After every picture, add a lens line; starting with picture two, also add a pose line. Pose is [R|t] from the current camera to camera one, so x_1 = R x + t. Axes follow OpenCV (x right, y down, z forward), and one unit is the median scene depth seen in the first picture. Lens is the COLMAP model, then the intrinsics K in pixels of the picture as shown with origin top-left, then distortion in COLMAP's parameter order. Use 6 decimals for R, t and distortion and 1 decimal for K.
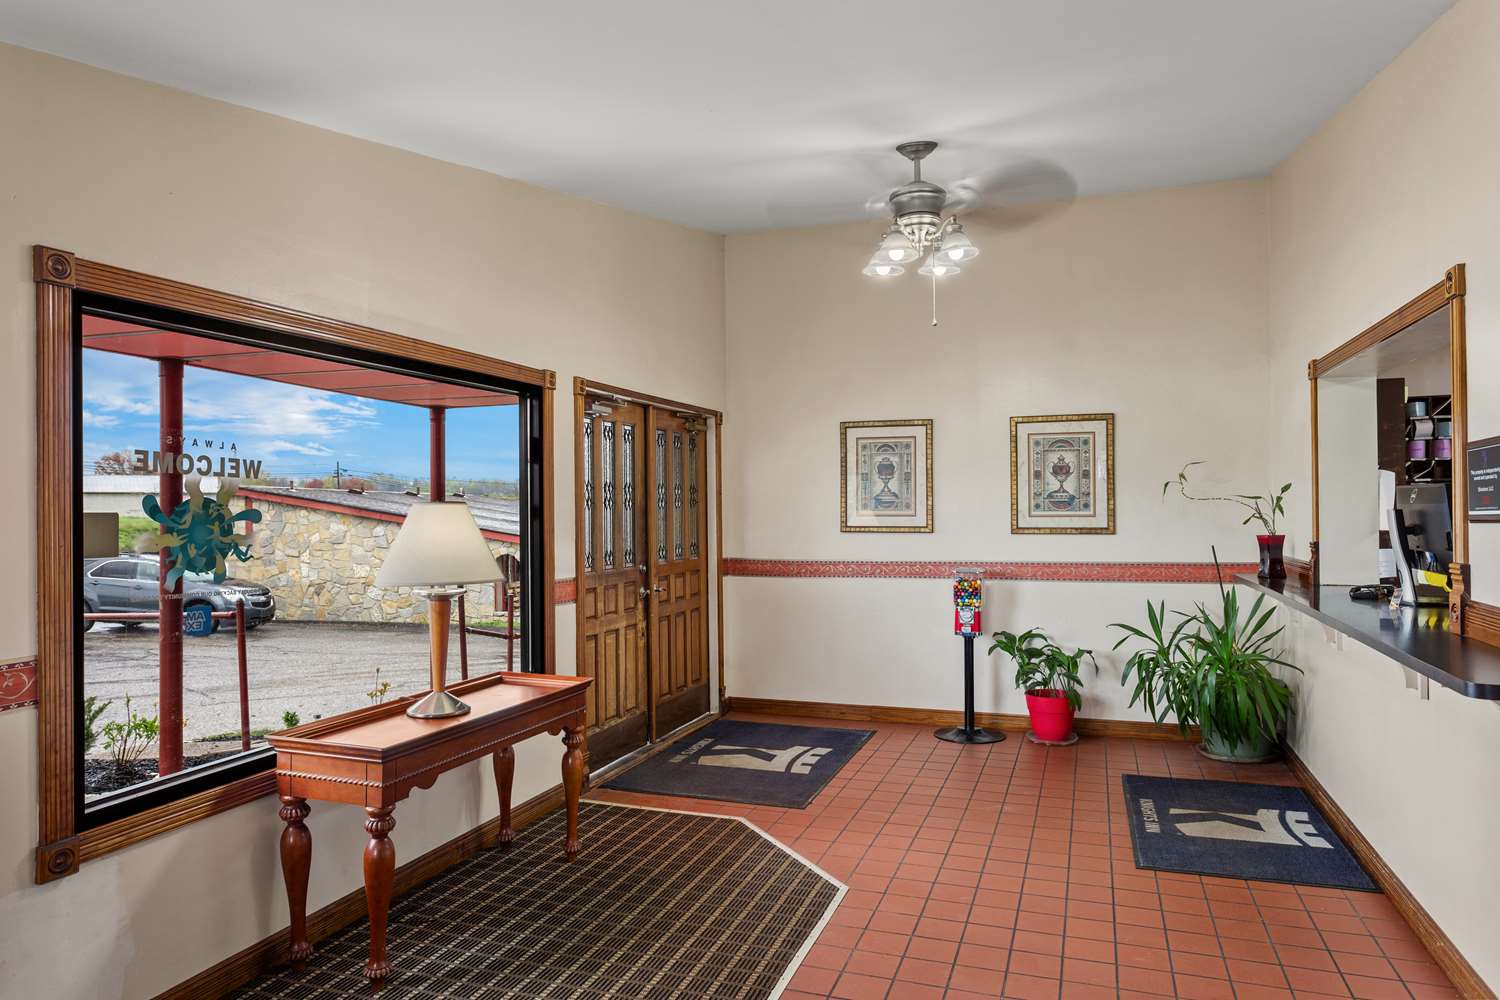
lens RADIAL K [[979.4, 0, 750.2], [0, 979.4, 502.5], [0, 0, 1]] dist [-0.000331, -0.000079]
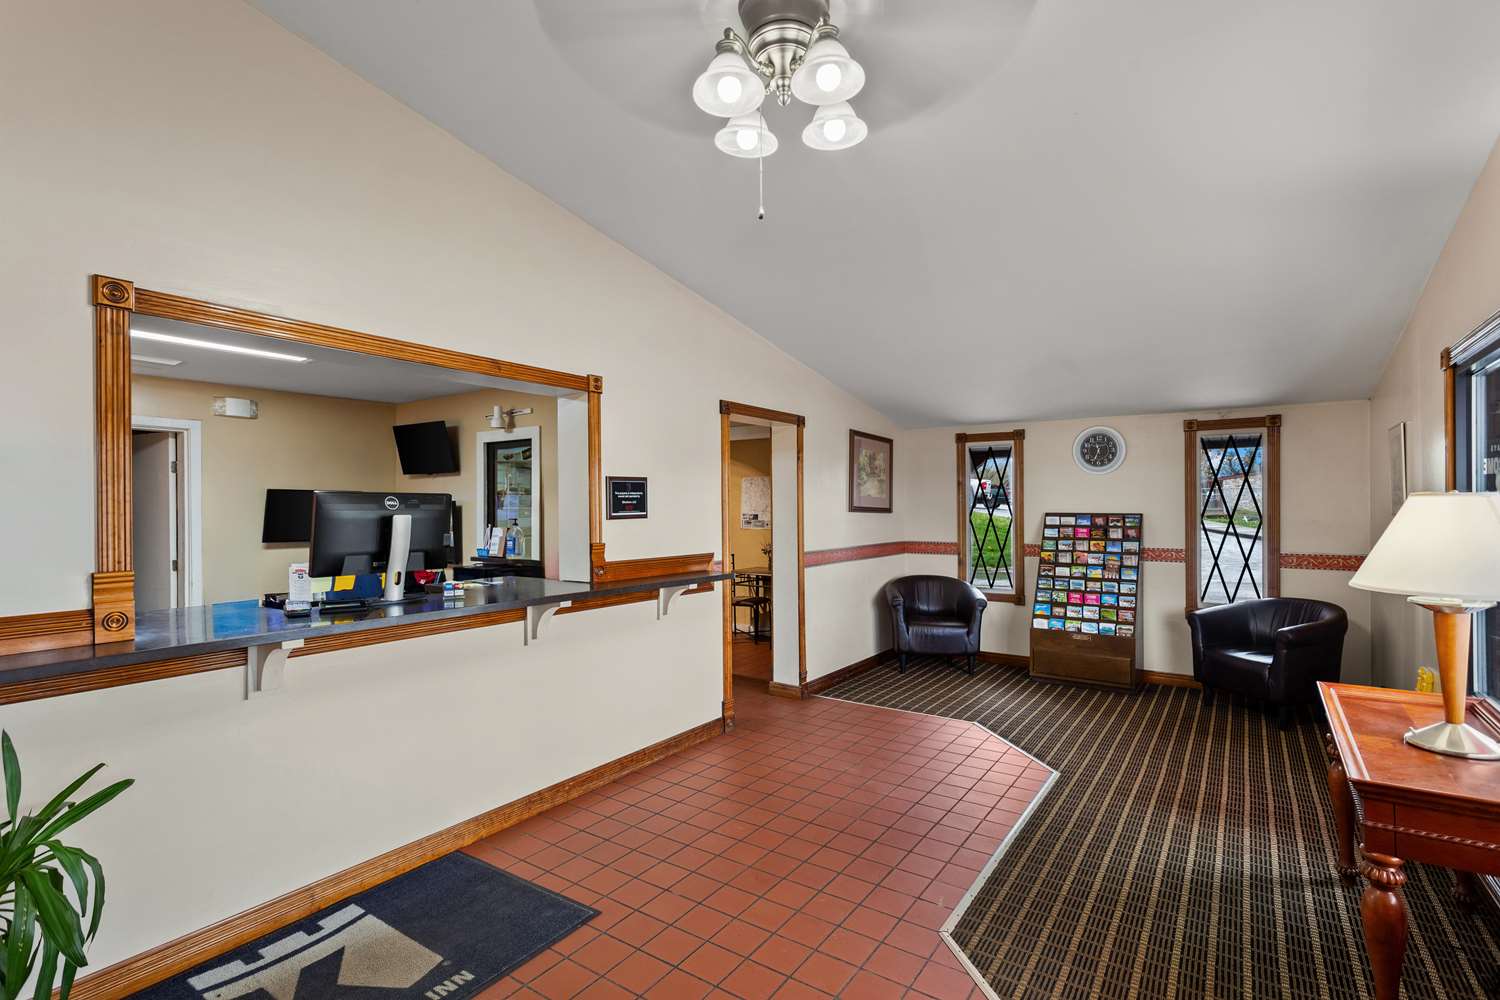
lens RADIAL K [[722.4, 0, 748.0], [0, 722.4, 505.7], [0, 0, 1]] dist [0.002106, 0.000210]
pose [[-0.966180, 0.013403, 0.257521, 0.105533], [0.011467, 0.999894, -0.009016, 0.010454], [-0.257615, -0.005758, -0.966231, 1.889624]]
